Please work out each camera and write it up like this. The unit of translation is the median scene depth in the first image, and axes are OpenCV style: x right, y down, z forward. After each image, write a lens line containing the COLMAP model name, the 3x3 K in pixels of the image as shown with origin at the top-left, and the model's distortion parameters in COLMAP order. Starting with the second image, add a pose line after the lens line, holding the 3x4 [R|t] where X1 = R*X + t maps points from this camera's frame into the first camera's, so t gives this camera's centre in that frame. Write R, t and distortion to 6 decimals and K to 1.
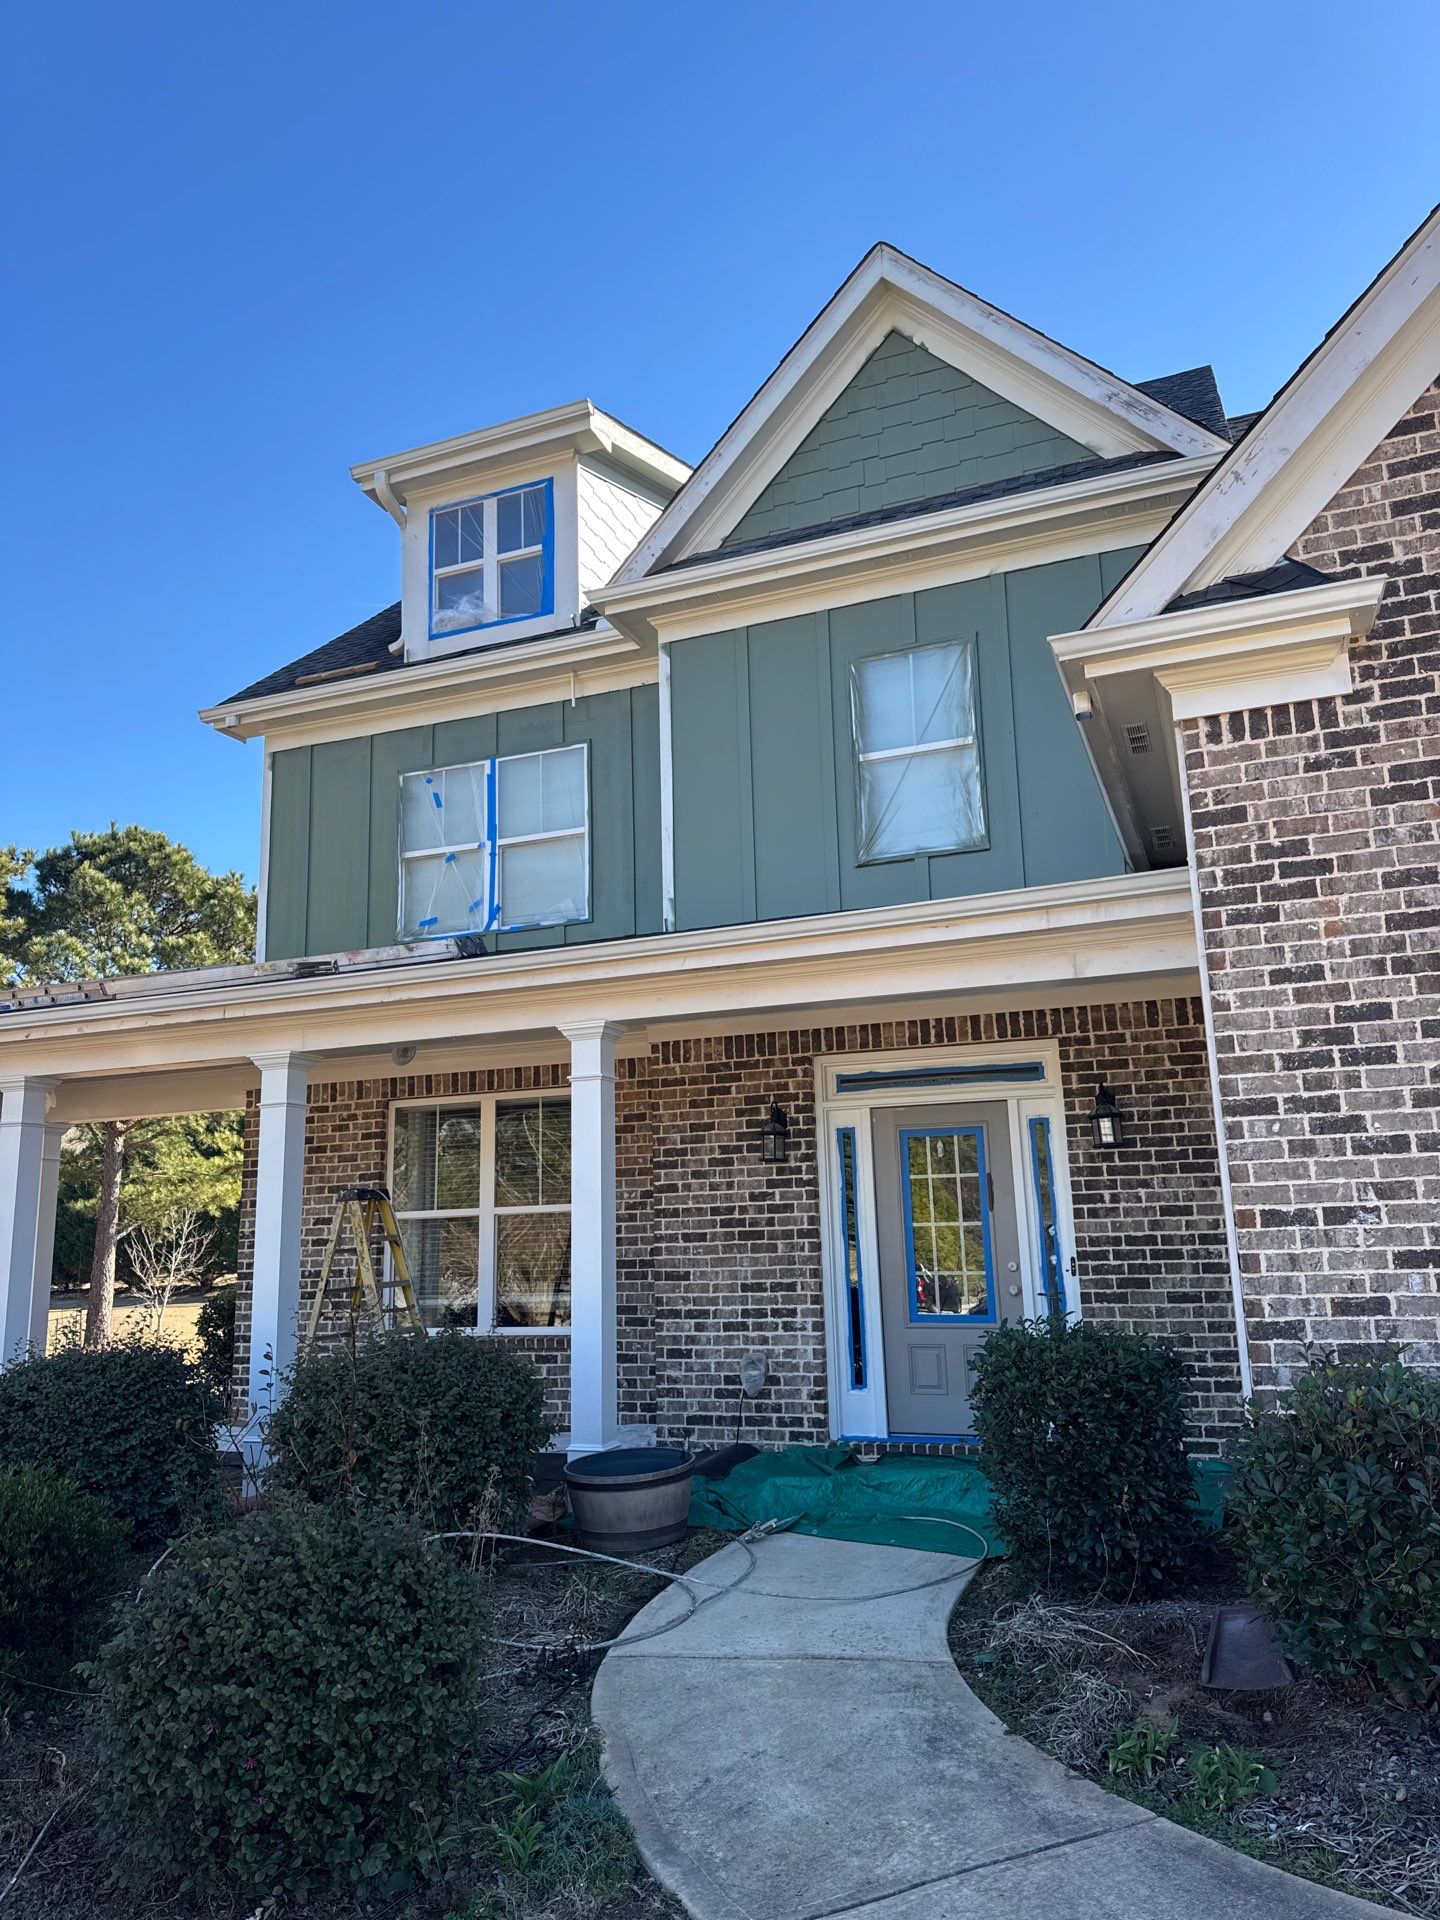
lens RADIAL K [[1348.8, 0, 714.3], [0, 1348.8, 968.1], [0, 0, 1]] dist [0.134246, -0.239077]
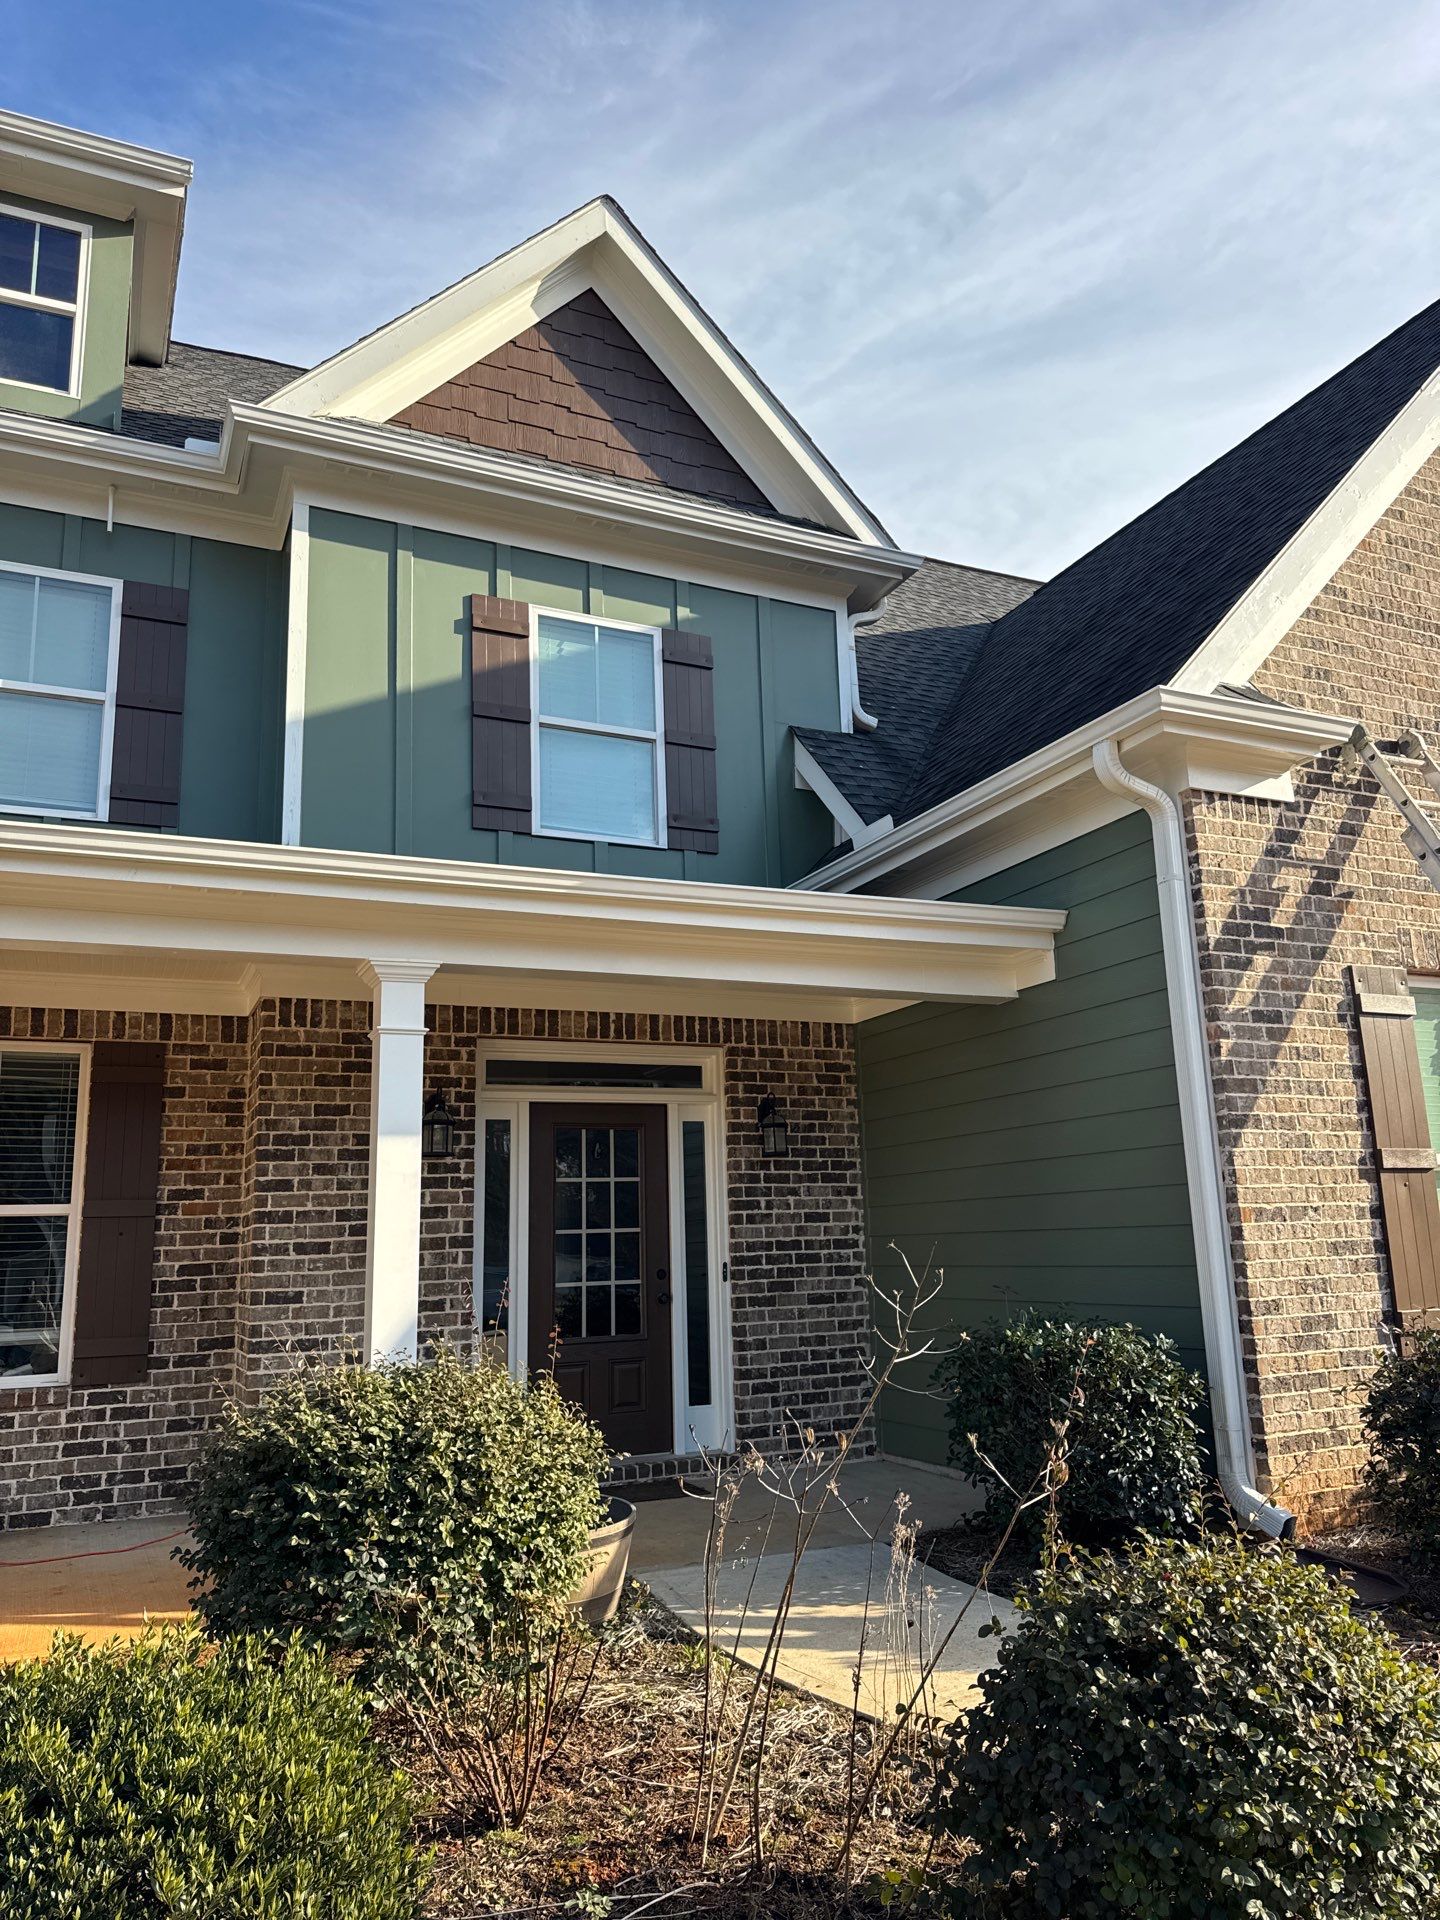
lens RADIAL K [[1337.4, 0, 732.0], [0, 1337.4, 968.8], [0, 0, 1]] dist [0.120136, -0.201507]
pose [[0.683675, 0.152069, 0.713767, -0.473749], [-0.132398, 0.987664, -0.083607, 0.077768], [-0.717676, -0.037341, 0.695375, 0.305890]]
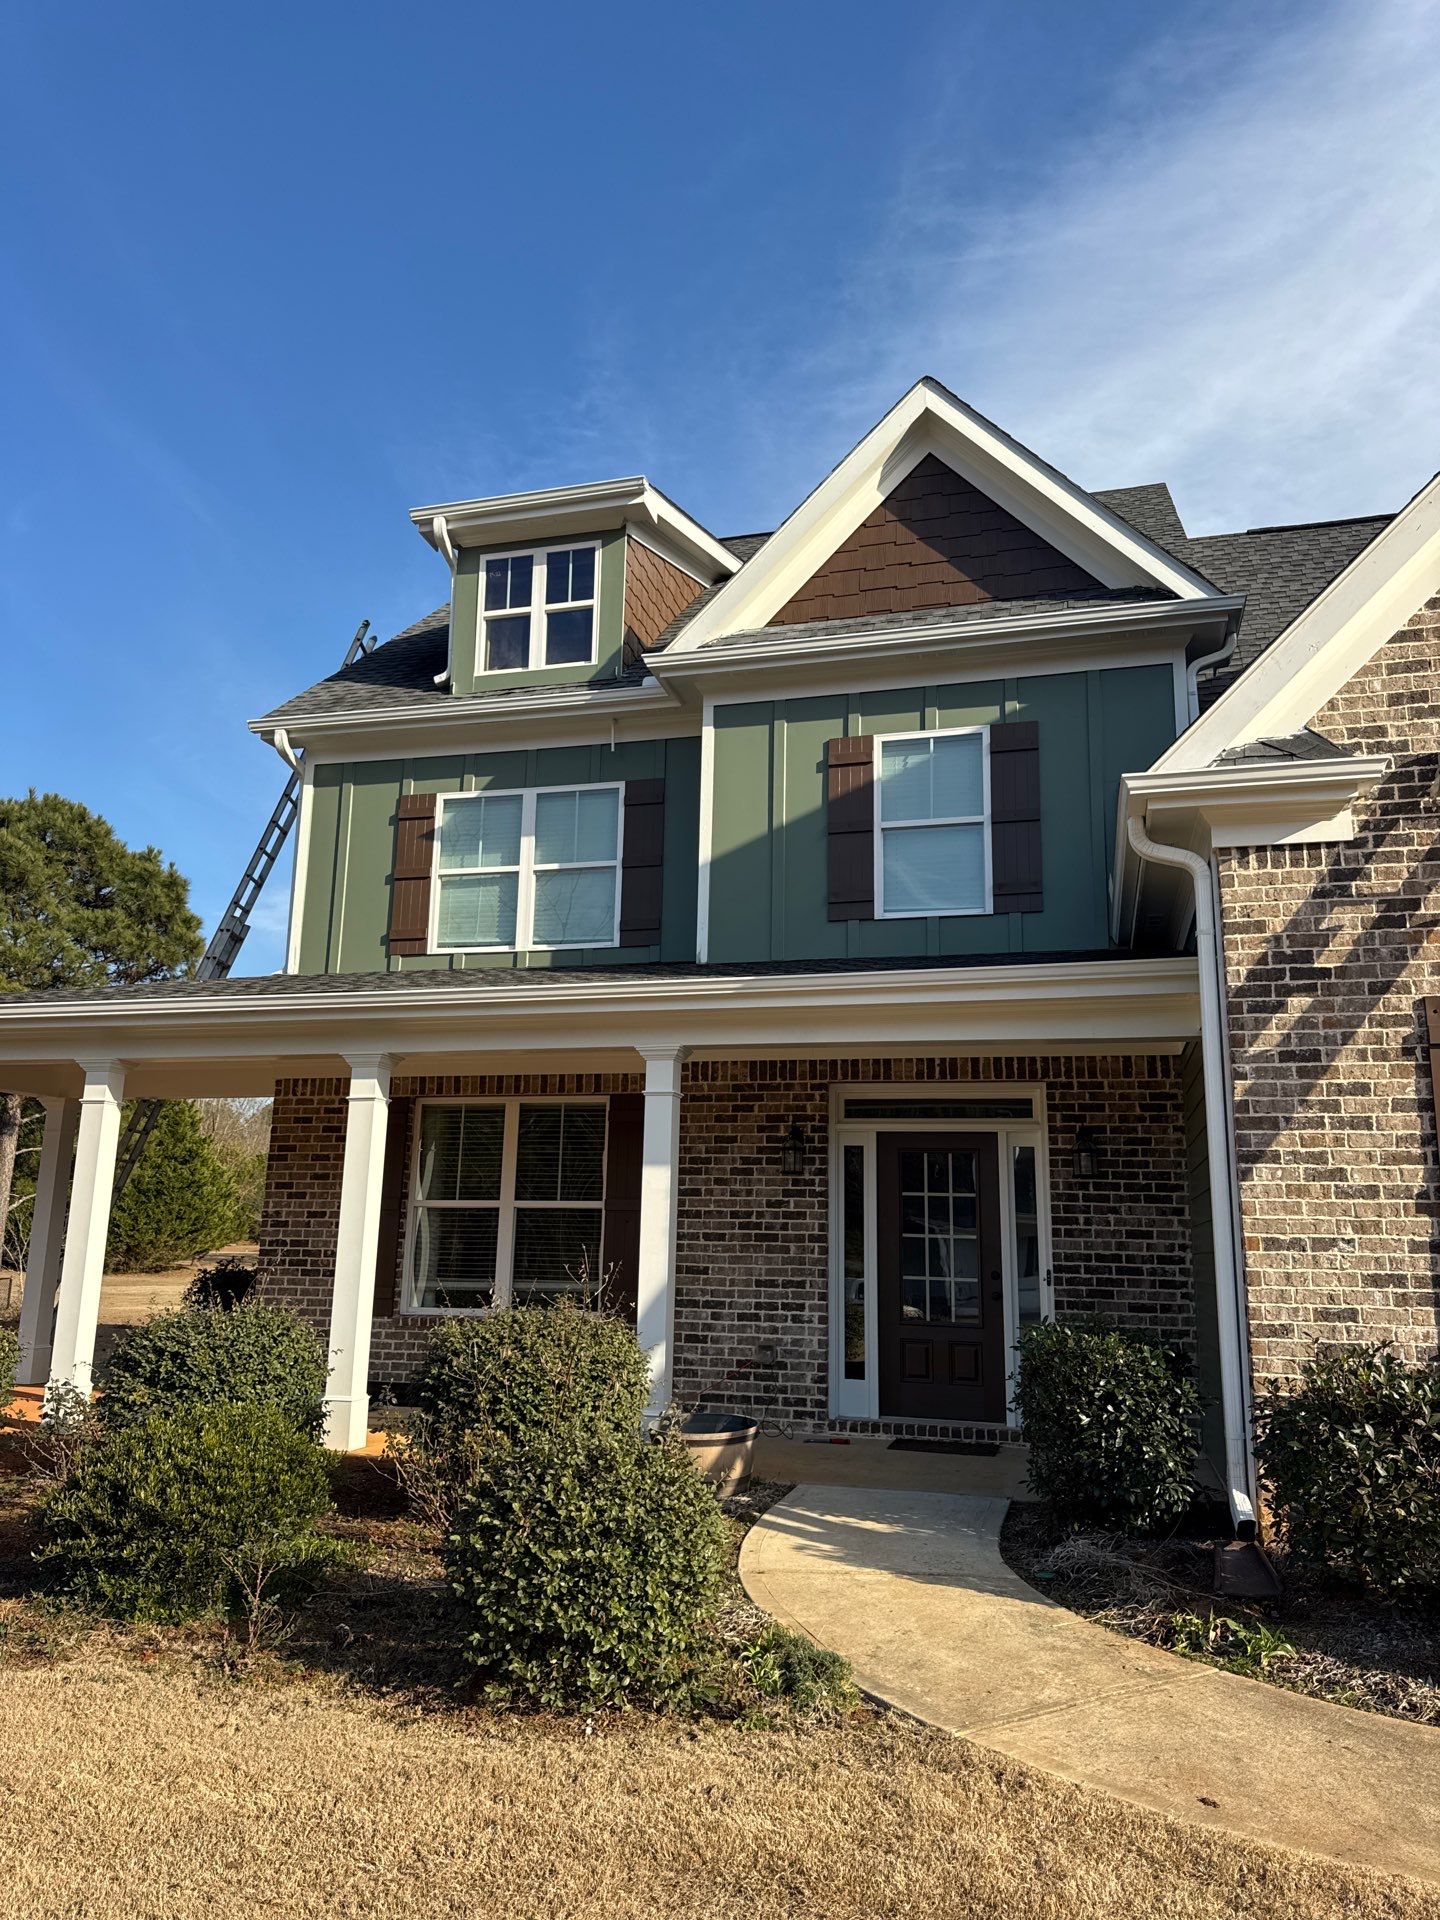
lens RADIAL K [[1350.5, 0, 714.2], [0, 1350.5, 964.2], [0, 0, 1]] dist [0.156416, -0.321816]
pose [[0.992624, 0.069104, 0.099611, -0.156043], [-0.068500, 0.997606, -0.009475, -0.019163], [-0.100028, 0.002582, 0.994981, -0.140265]]
